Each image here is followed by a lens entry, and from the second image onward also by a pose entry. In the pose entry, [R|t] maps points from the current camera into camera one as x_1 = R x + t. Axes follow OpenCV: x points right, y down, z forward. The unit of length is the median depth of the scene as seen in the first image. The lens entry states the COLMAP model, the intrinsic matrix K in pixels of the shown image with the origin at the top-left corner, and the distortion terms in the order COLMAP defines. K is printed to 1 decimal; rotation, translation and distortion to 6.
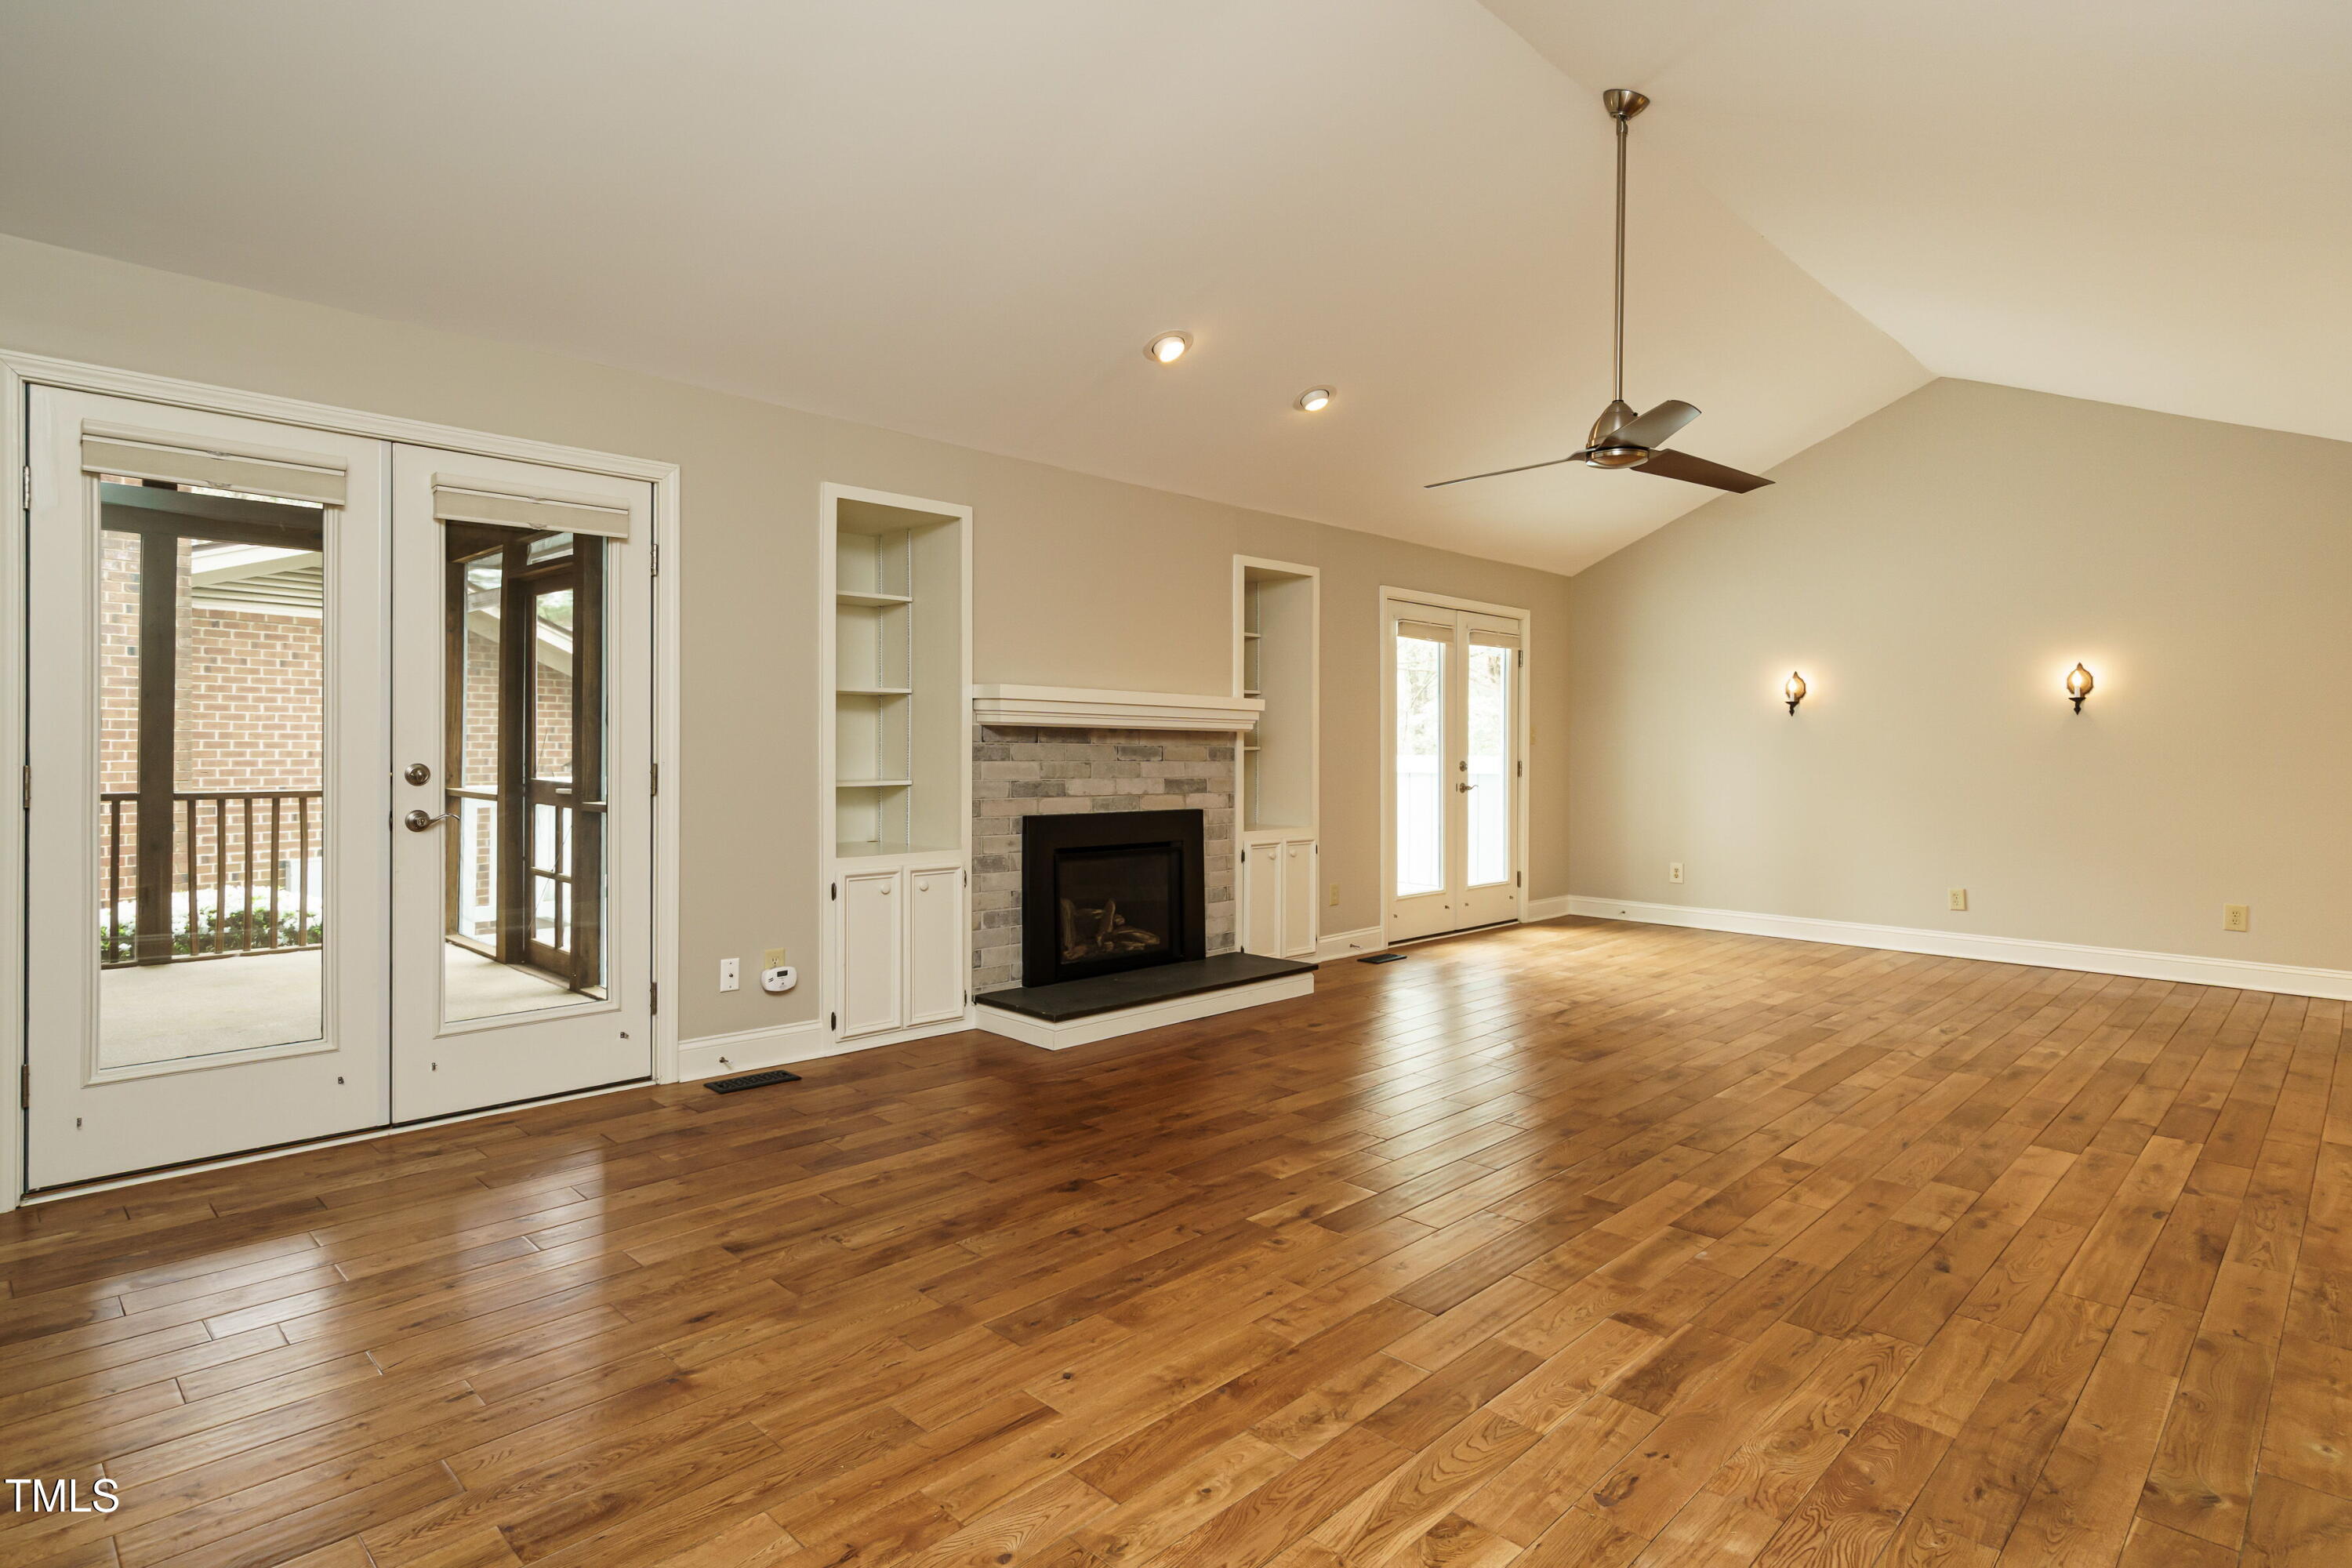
lens RADIAL K [[1251.2, 0, 1190.3], [0, 1251.2, 758.9], [0, 0, 1]] dist [0.002164, -0.000923]
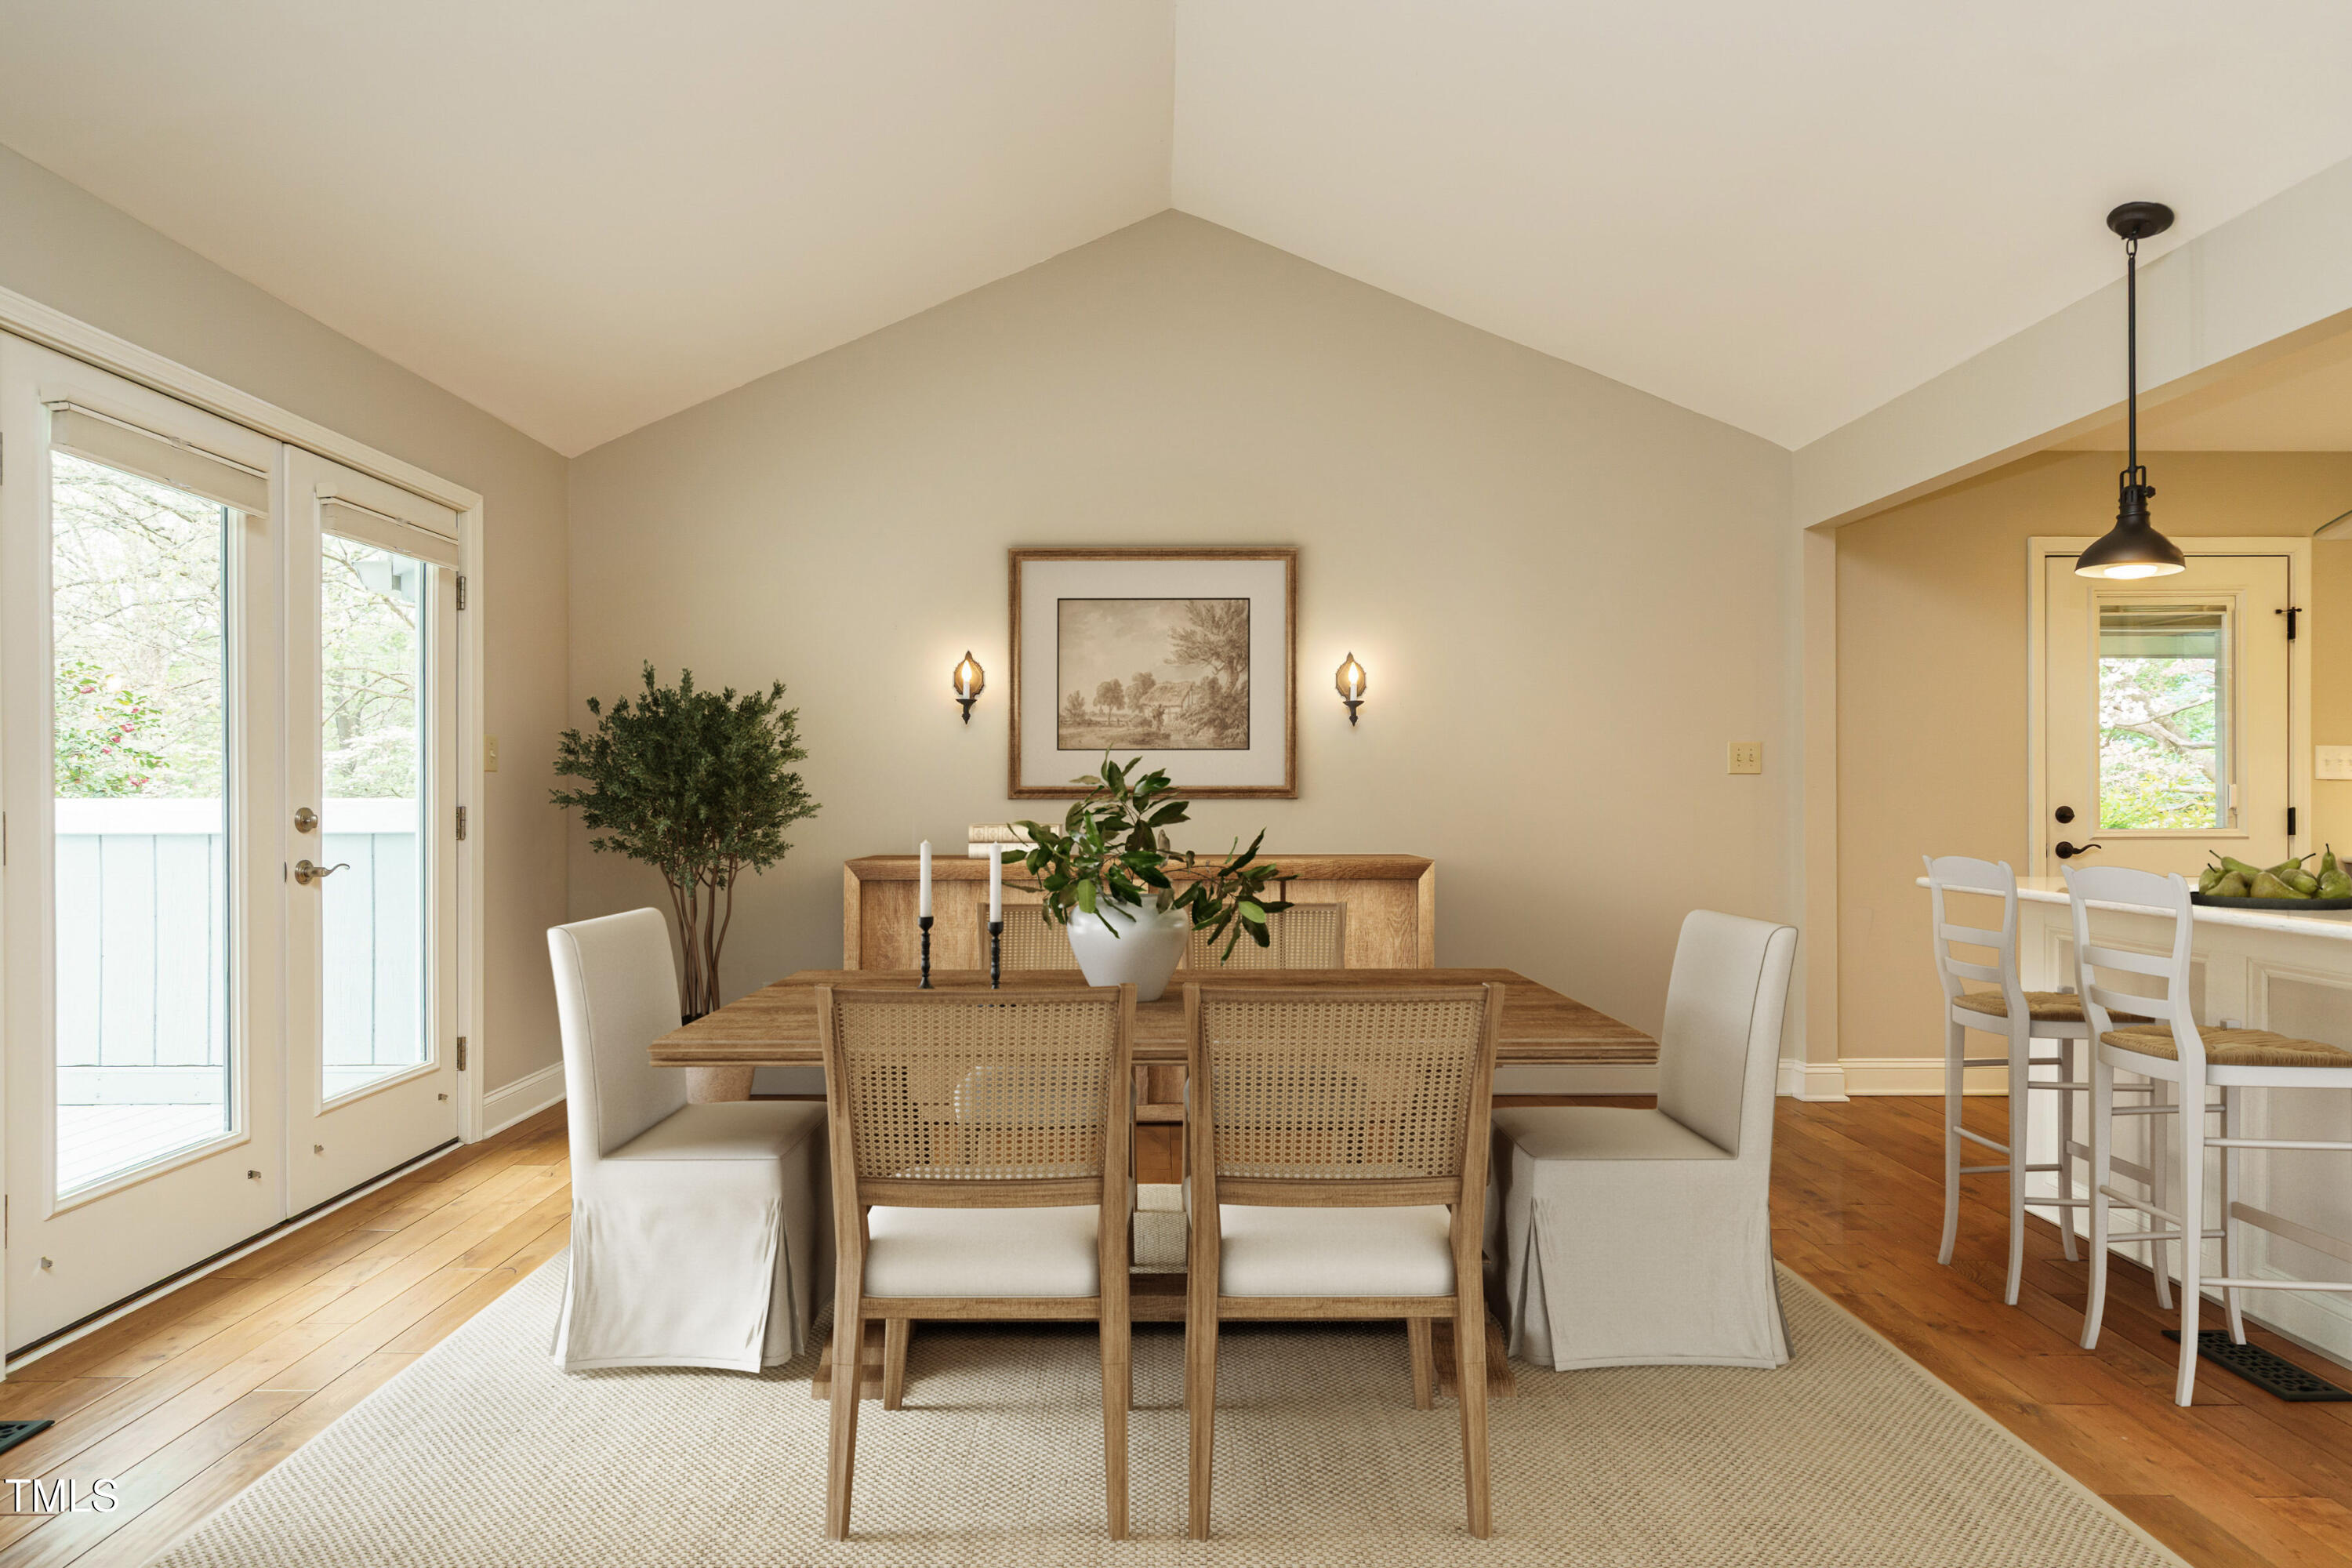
lens RADIAL K [[1217.8, 0, 1168.0], [0, 1217.8, 793.6], [0, 0, 1]] dist [-0.001918, 0.001391]
pose [[0.722409, -0.007983, 0.691419, 0.215134], [0.013209, 0.999910, -0.002257, 0.002514], [-0.691339, 0.010764, 0.722450, 0.751718]]
